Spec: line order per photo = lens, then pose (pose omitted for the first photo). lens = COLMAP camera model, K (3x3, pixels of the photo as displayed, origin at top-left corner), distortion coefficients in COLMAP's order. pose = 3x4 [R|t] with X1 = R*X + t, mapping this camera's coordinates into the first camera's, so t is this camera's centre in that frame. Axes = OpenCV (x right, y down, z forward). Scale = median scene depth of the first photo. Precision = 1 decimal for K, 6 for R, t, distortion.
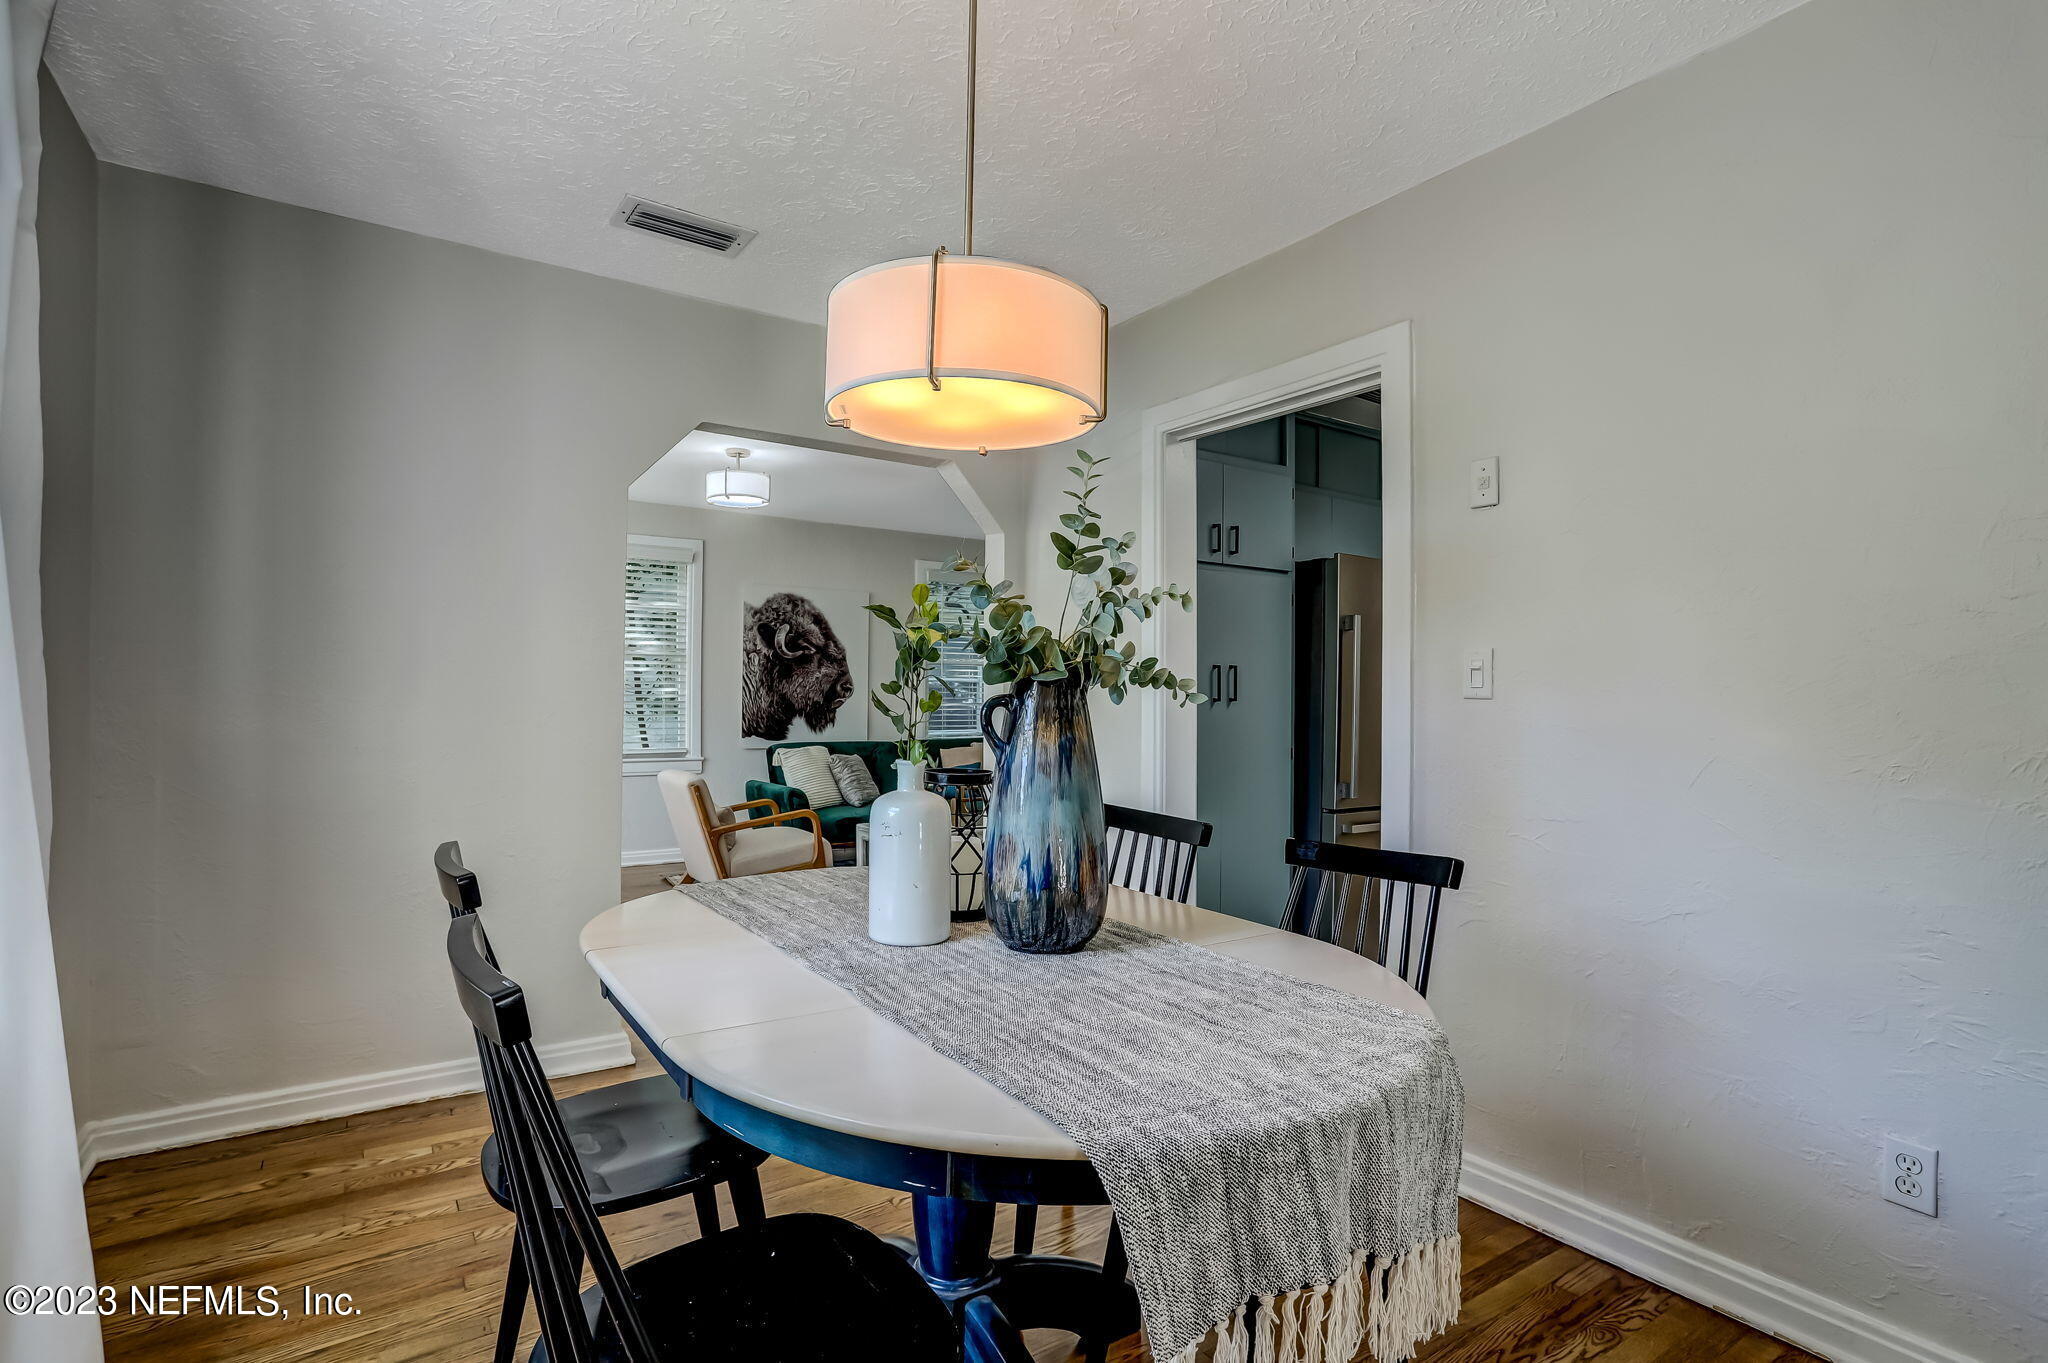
lens RADIAL K [[988.0, 0, 1024.0], [0, 988.0, 681.5], [0, 0, 1]] dist [-0.000673, -0.000022]
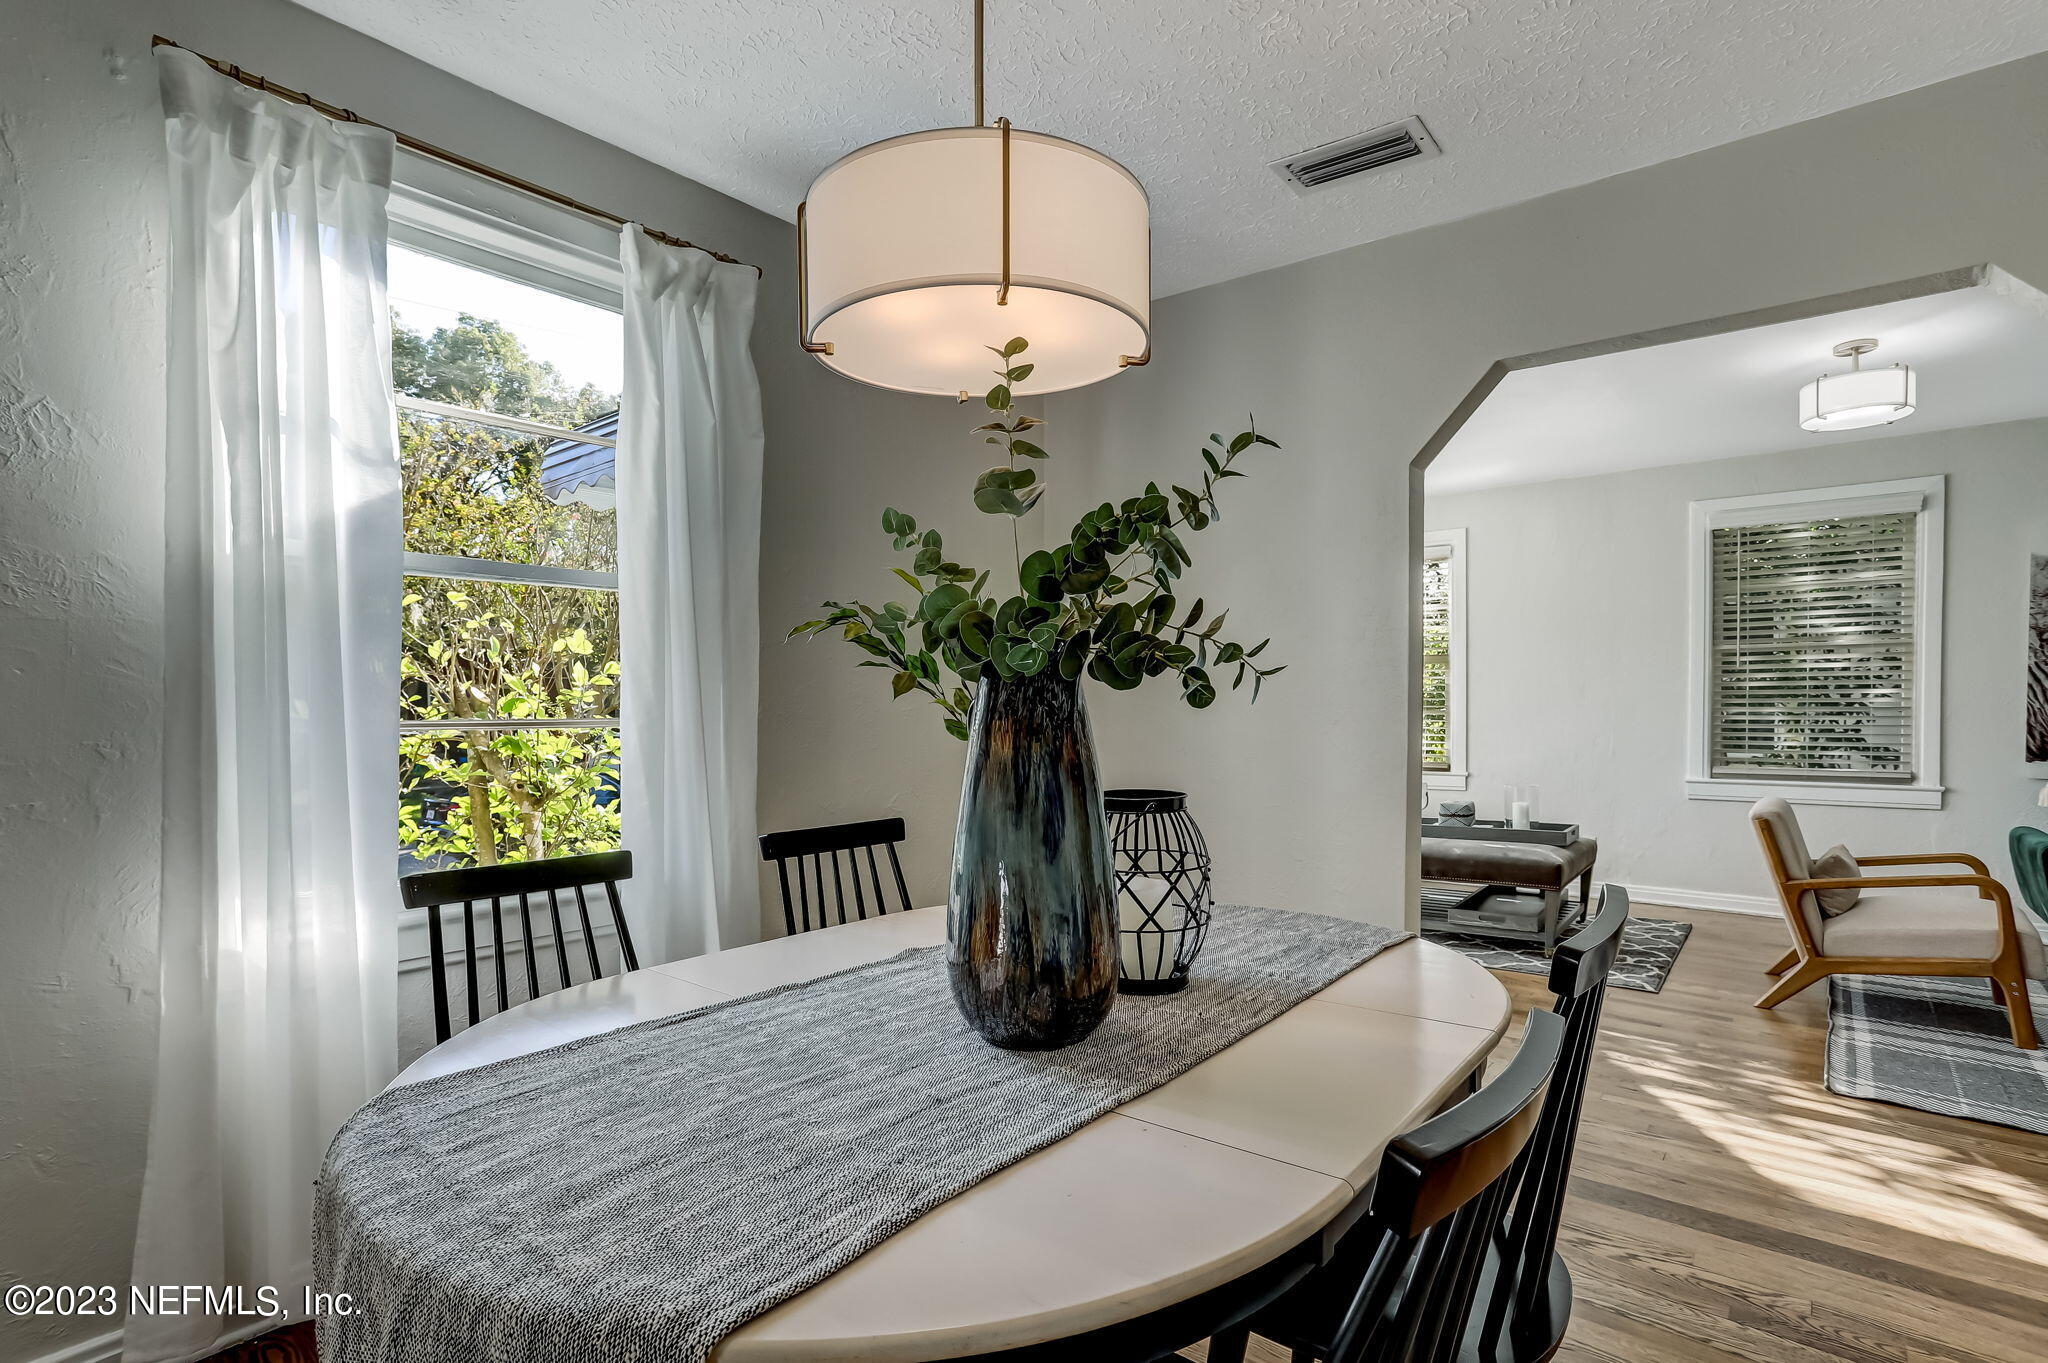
lens RADIAL K [[999.3, 0, 971.3], [0, 999.3, 708.6], [0, 0, 1]] dist [-0.000164, 0.000092]
pose [[0.326465, 0.004775, -0.945197, 0.395700], [0.016253, 0.999811, 0.010665, 0.010927], [0.945070, -0.018844, 0.326326, 0.402752]]
